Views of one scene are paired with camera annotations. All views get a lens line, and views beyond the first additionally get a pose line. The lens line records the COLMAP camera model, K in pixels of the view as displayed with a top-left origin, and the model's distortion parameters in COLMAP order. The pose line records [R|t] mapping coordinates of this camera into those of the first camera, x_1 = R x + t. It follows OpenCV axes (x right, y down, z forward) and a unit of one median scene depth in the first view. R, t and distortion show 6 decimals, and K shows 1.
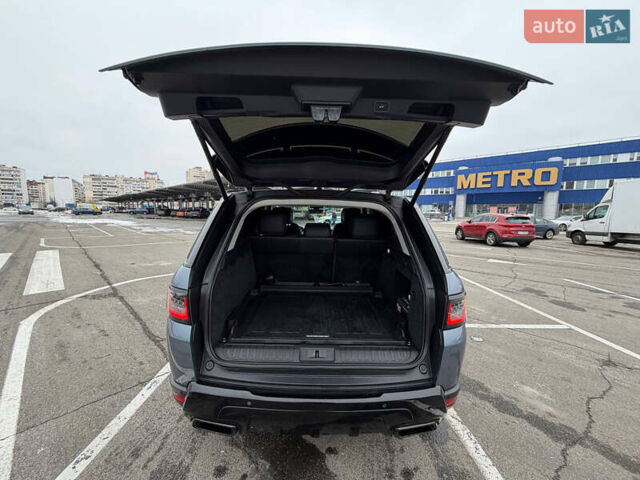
lens RADIAL K [[369.2, 0, 318.8], [0, 369.2, 242.8], [0, 0, 1]] dist [0.001069, 0.000248]
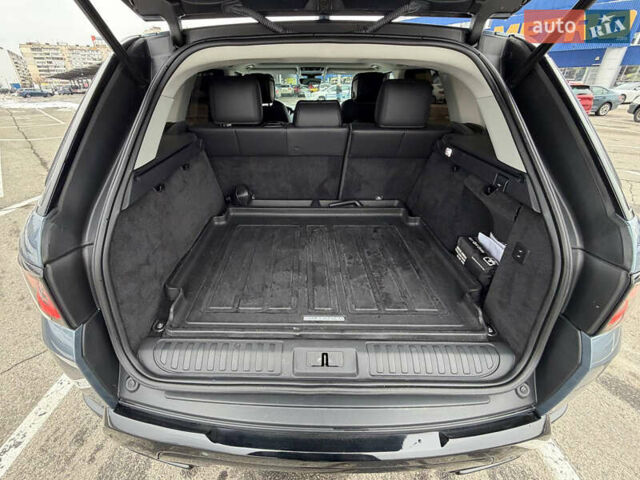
lens RADIAL K [[404.1, 0, 301.3], [0, 404.1, 277.8], [0, 0, 1]] dist [-0.007964, 0.004693]
pose [[0.999539, -0.012753, -0.027550, -0.015205], [0.021637, 0.935824, 0.351803, -0.017107], [0.021296, -0.352237, 0.935669, 0.336872]]
